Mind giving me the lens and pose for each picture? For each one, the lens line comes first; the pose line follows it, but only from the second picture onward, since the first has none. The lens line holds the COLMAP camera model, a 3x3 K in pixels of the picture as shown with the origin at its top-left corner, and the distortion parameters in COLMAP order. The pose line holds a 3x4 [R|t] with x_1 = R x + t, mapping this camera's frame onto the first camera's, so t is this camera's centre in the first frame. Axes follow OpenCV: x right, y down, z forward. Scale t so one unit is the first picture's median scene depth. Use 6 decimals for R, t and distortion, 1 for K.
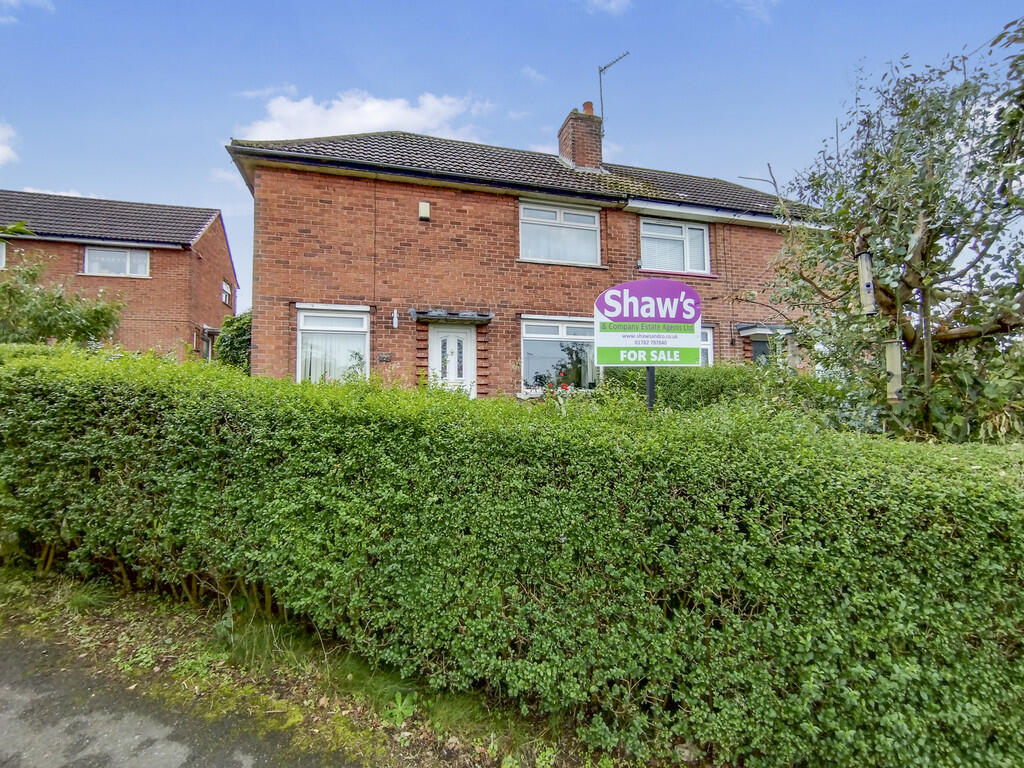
lens RADIAL K [[462.1, 0, 487.6], [0, 462.1, 380.7], [0, 0, 1]] dist [-0.004124, -0.000275]
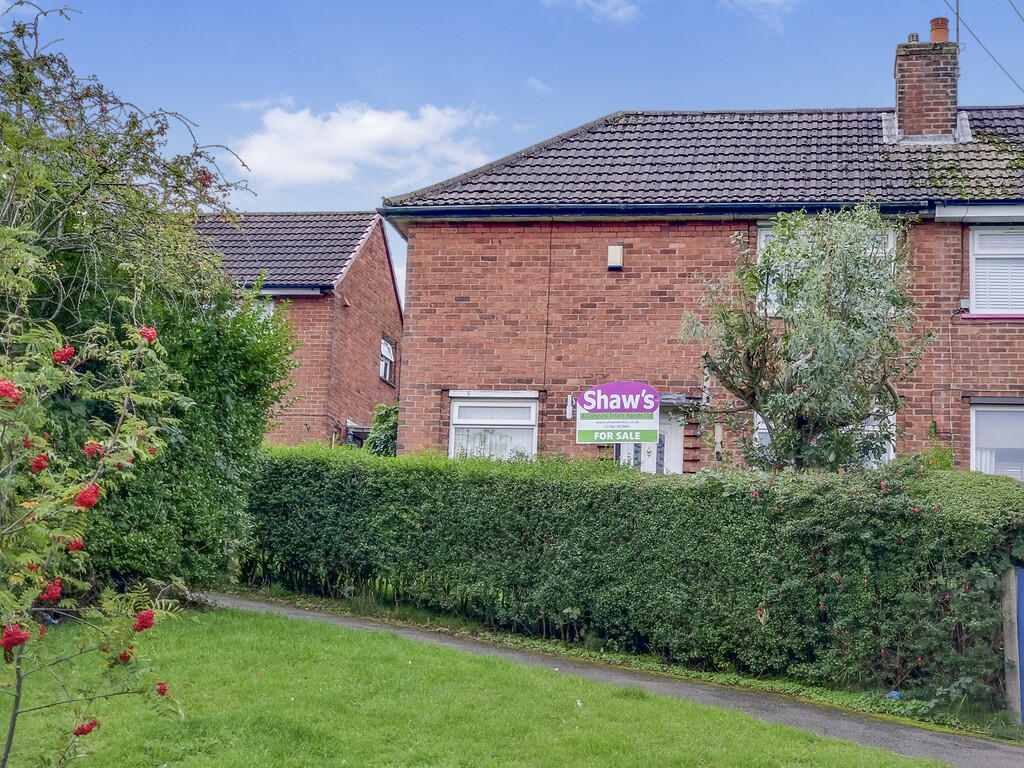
lens RADIAL K [[1719.3, 0, 514.2], [0, 1719.3, 389.2], [0, 0, 1]] dist [0.069763, 0.000000]
pose [[0.899204, -0.030026, -0.436498, 0.936248], [-0.026917, 0.991956, -0.123686, 0.183048], [0.436701, 0.122968, 0.891163, -1.517065]]
